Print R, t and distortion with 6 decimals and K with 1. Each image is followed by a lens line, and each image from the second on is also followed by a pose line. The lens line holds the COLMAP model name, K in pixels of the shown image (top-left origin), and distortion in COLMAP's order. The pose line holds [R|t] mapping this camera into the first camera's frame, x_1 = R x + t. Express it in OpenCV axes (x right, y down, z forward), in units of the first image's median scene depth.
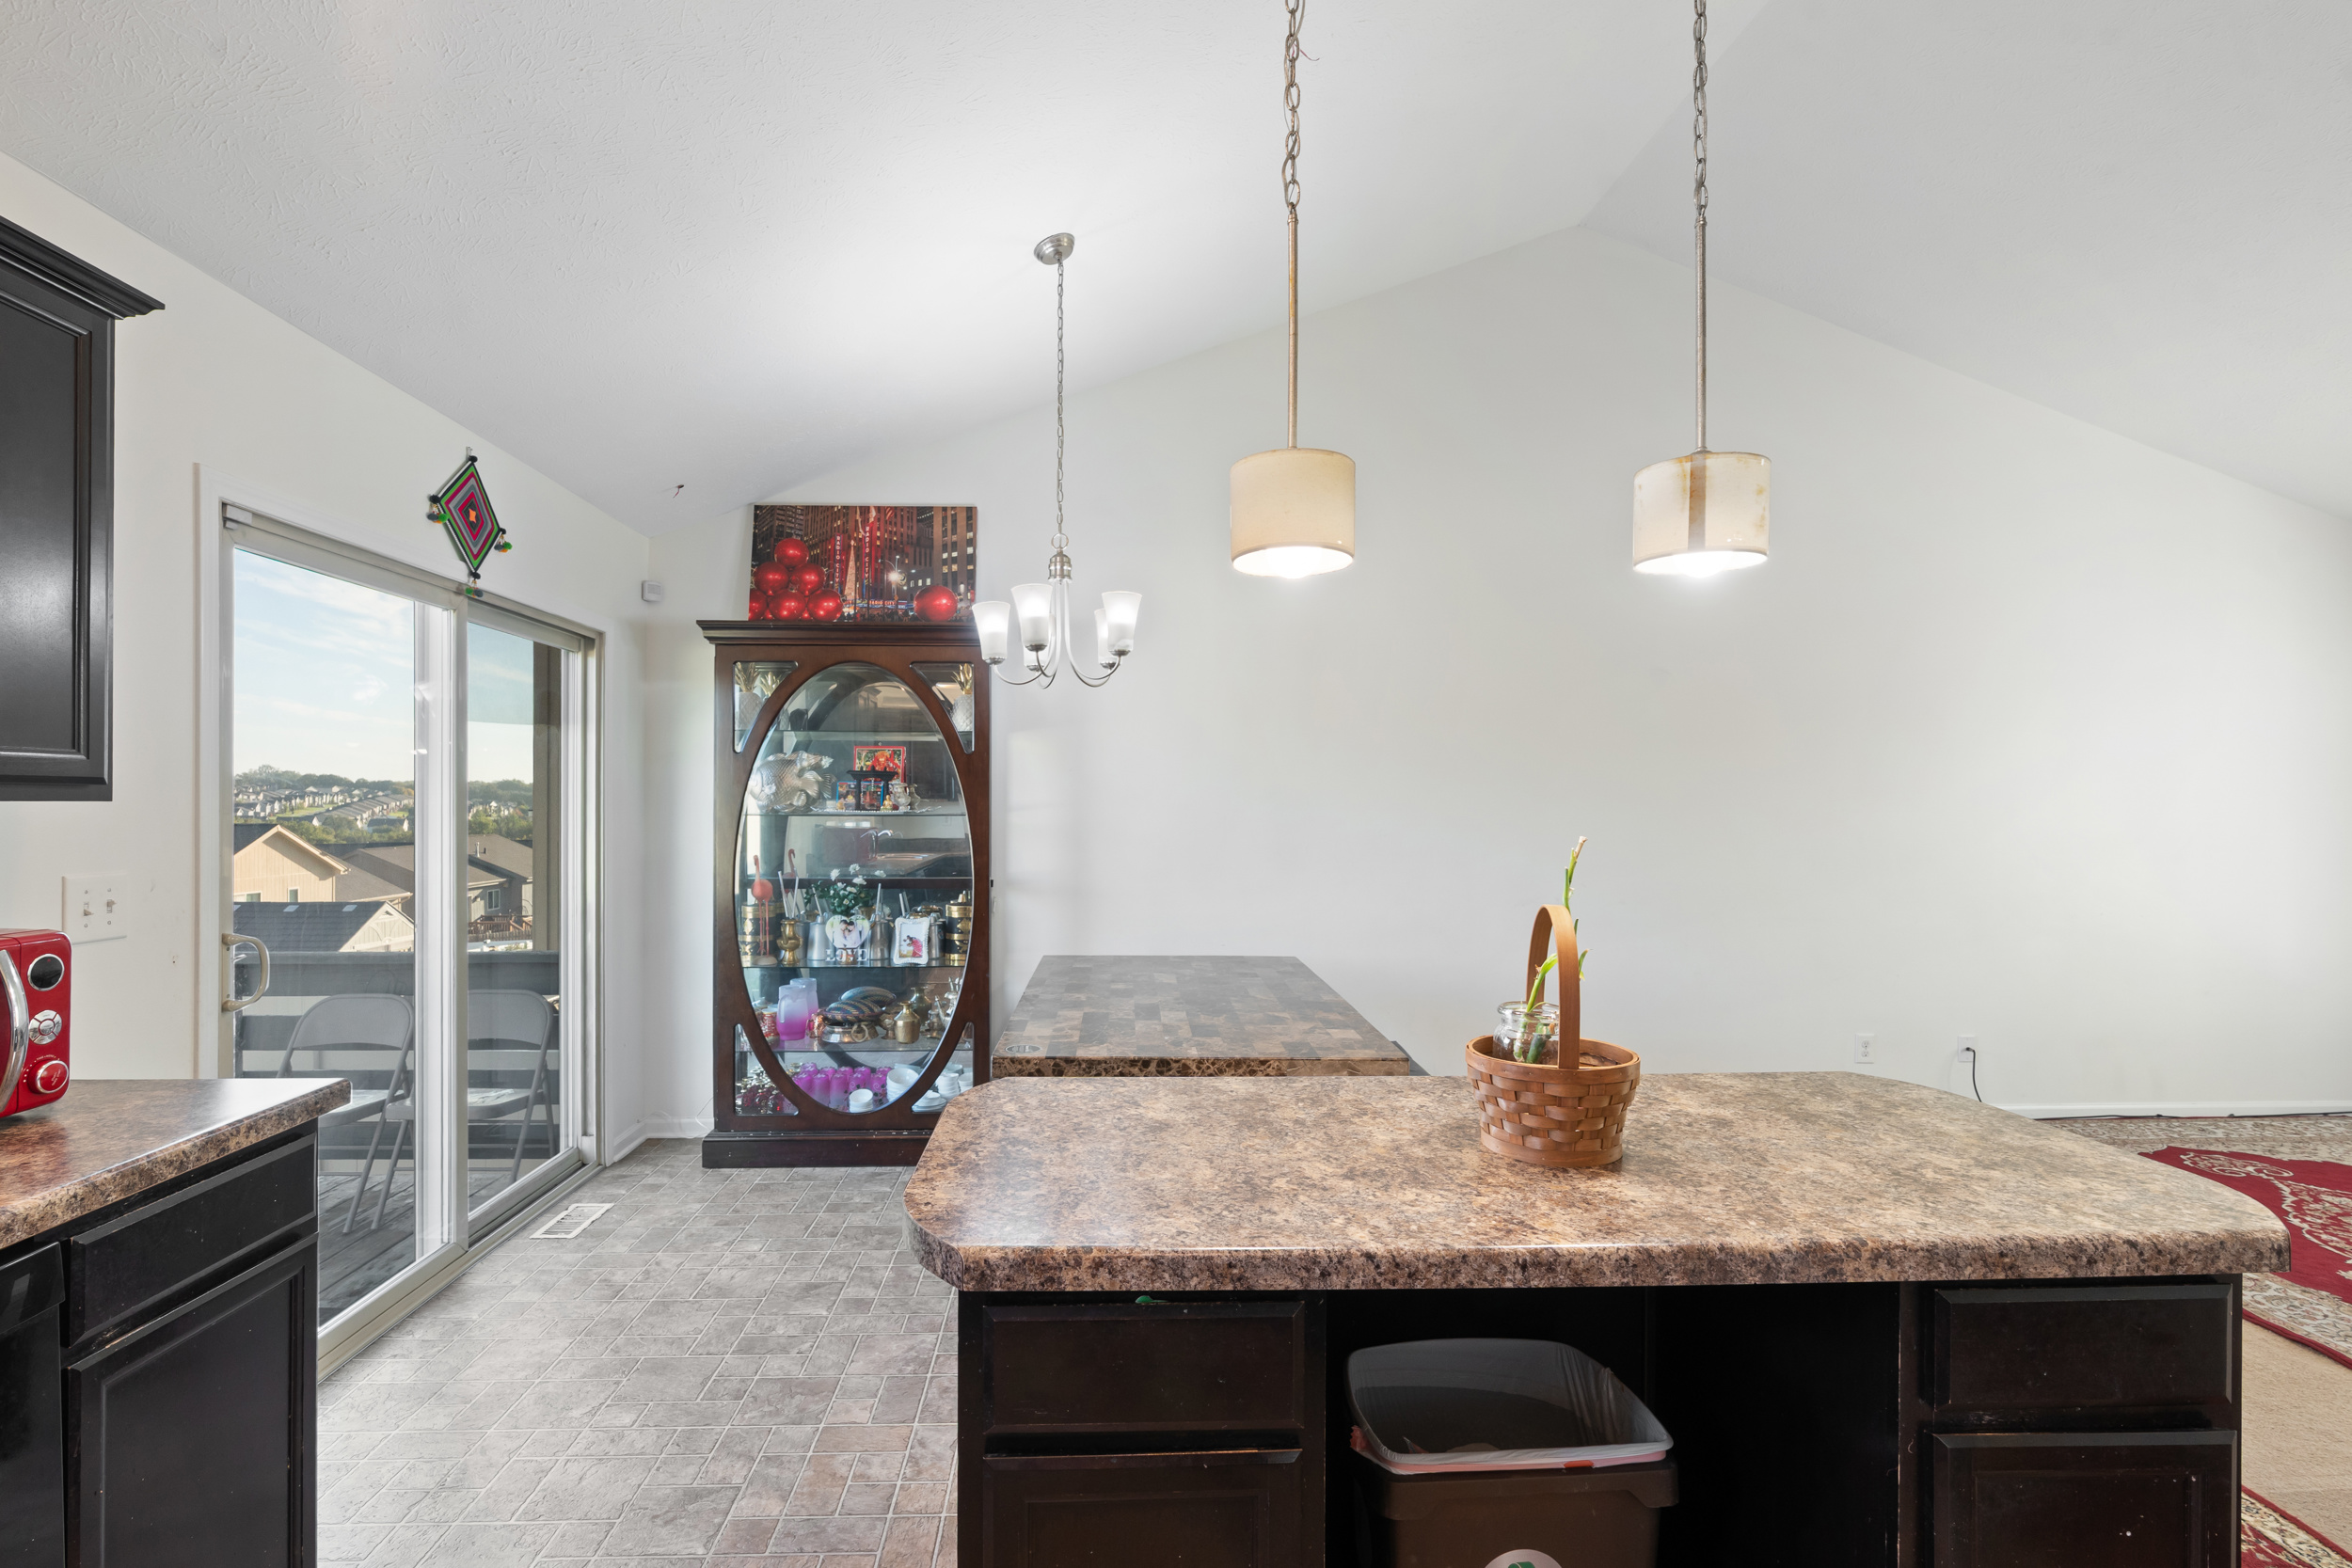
lens RADIAL K [[1079.1, 0, 1122.6], [0, 1079.1, 822.0], [0, 0, 1]] dist [-0.010264, 0.003739]
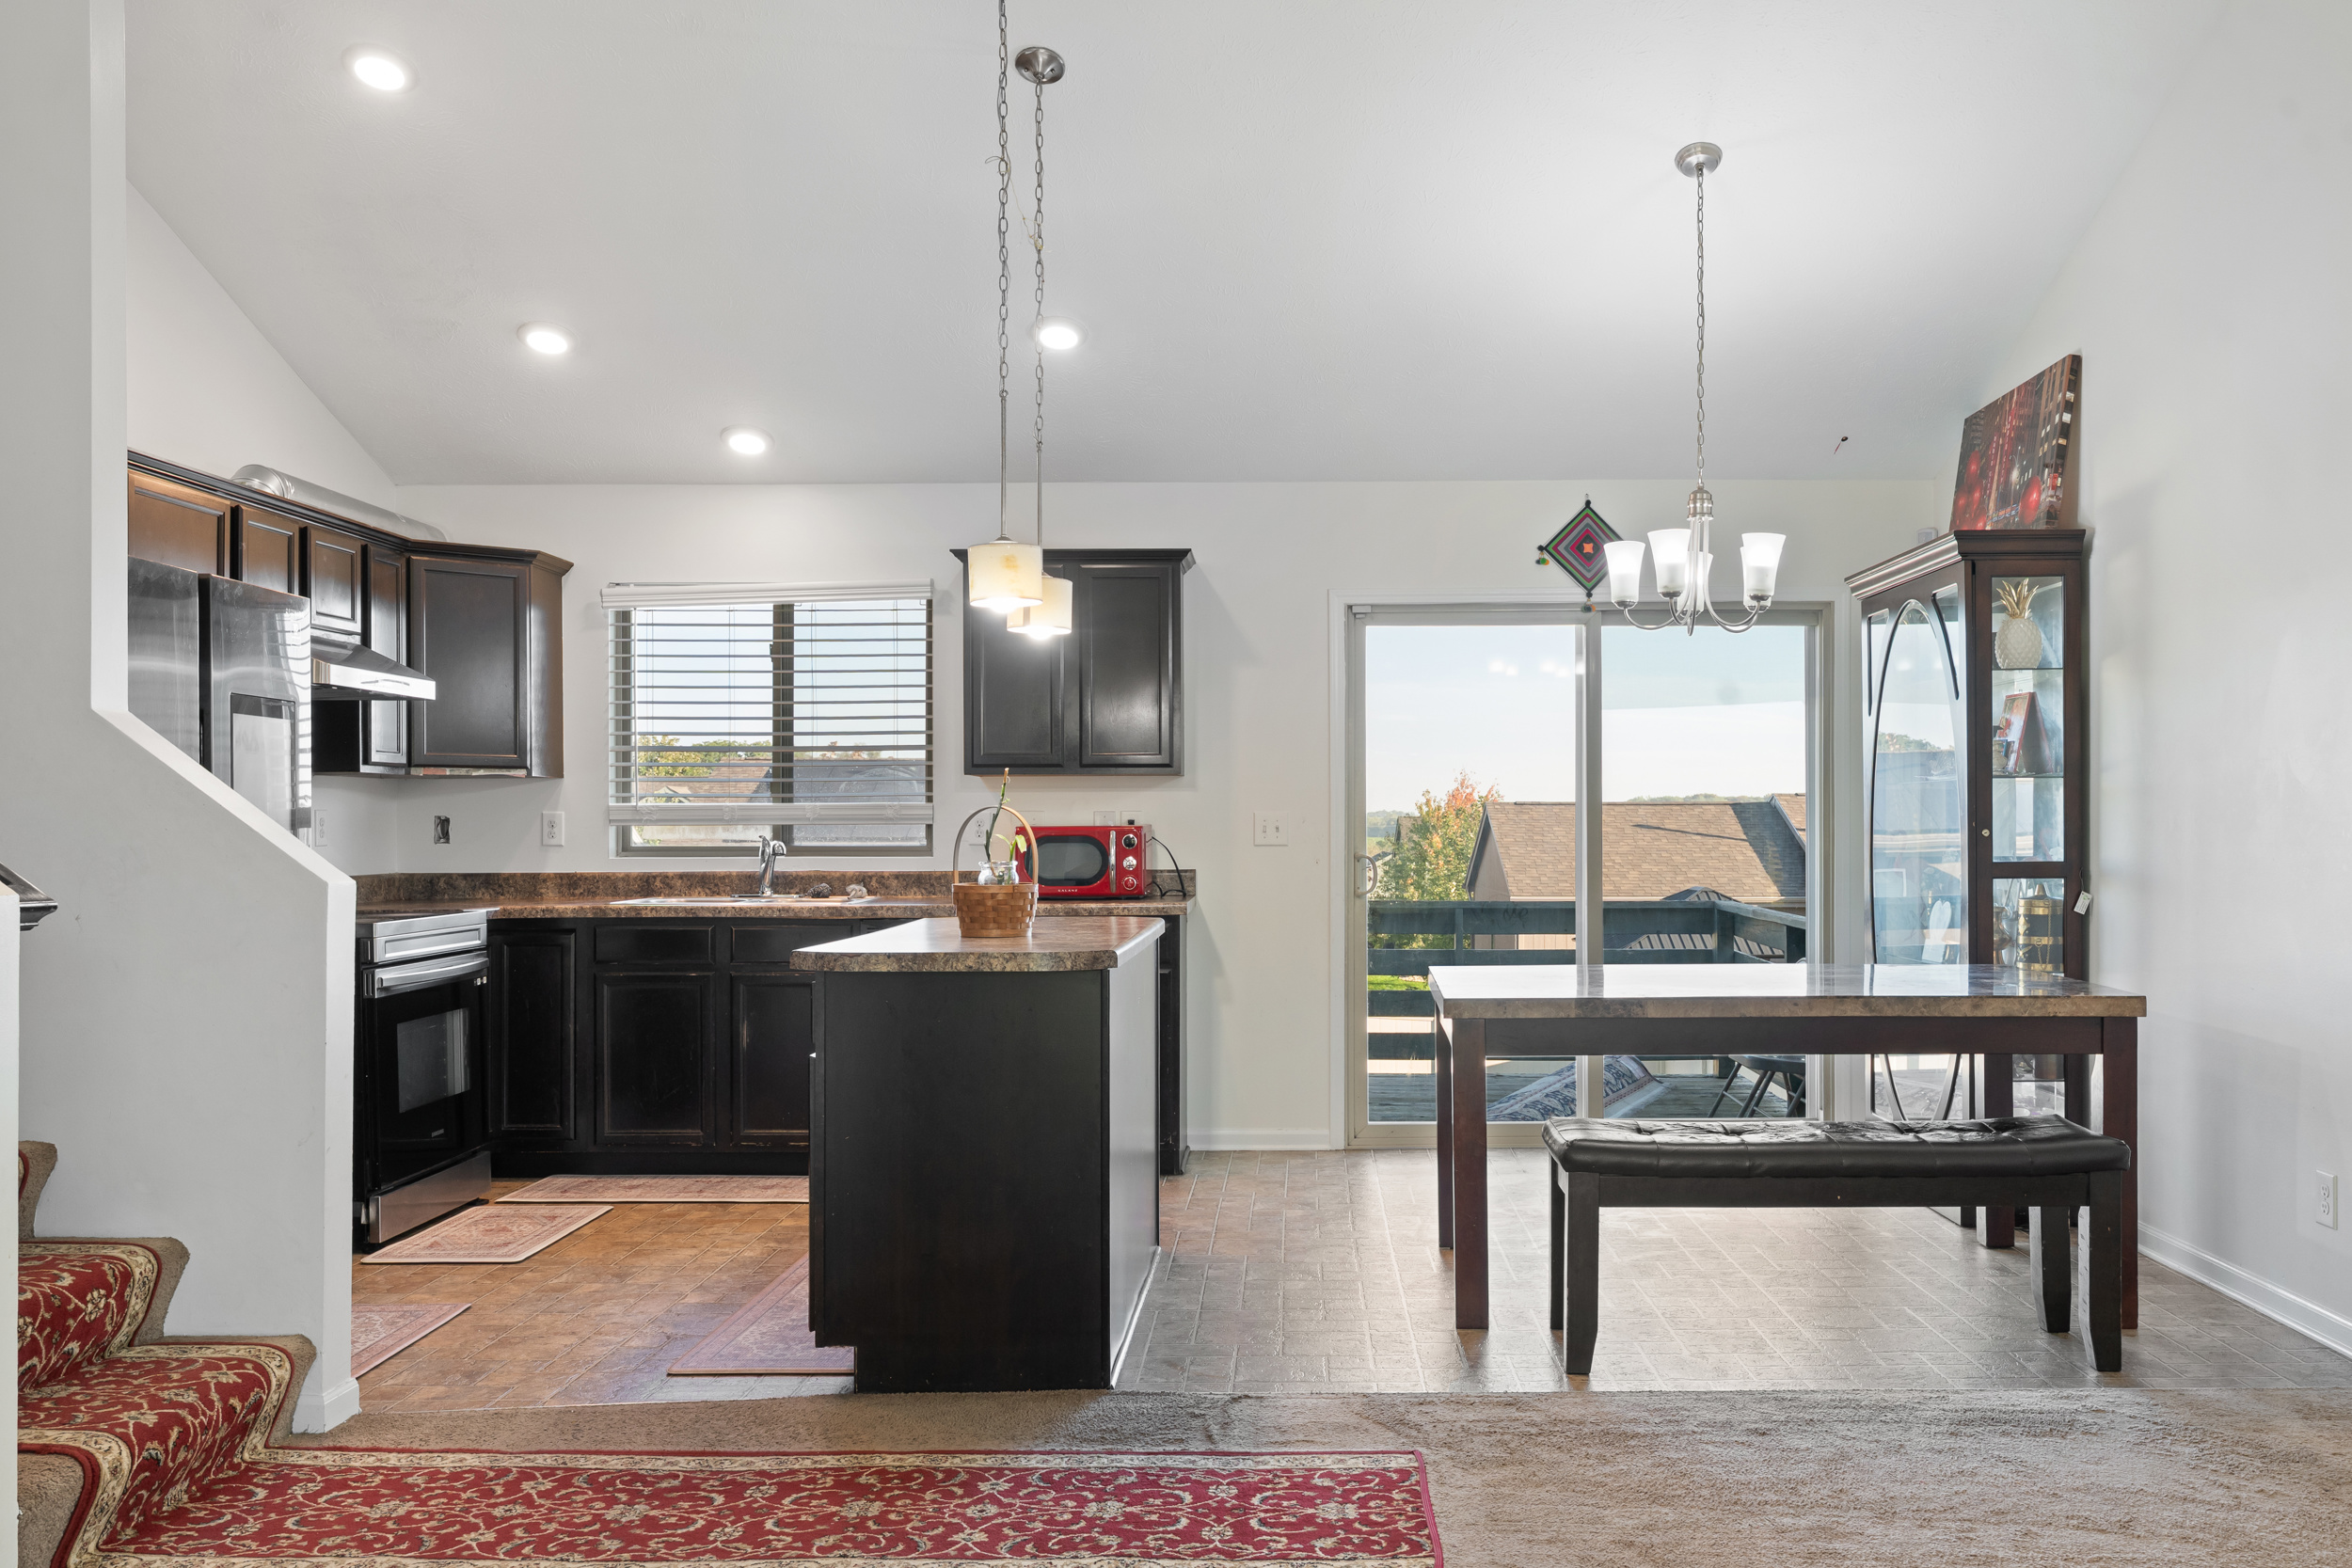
lens RADIAL K [[1945.3, 0, 1308.1], [0, 1945.3, 829.2], [0, 0, 1]] dist [-0.009706, 0.011549]
pose [[-0.032341, 0.005567, -0.999461, 2.040074], [-0.007801, 0.999953, 0.005822, 0.052309], [0.999446, 0.007985, -0.032296, 0.857425]]
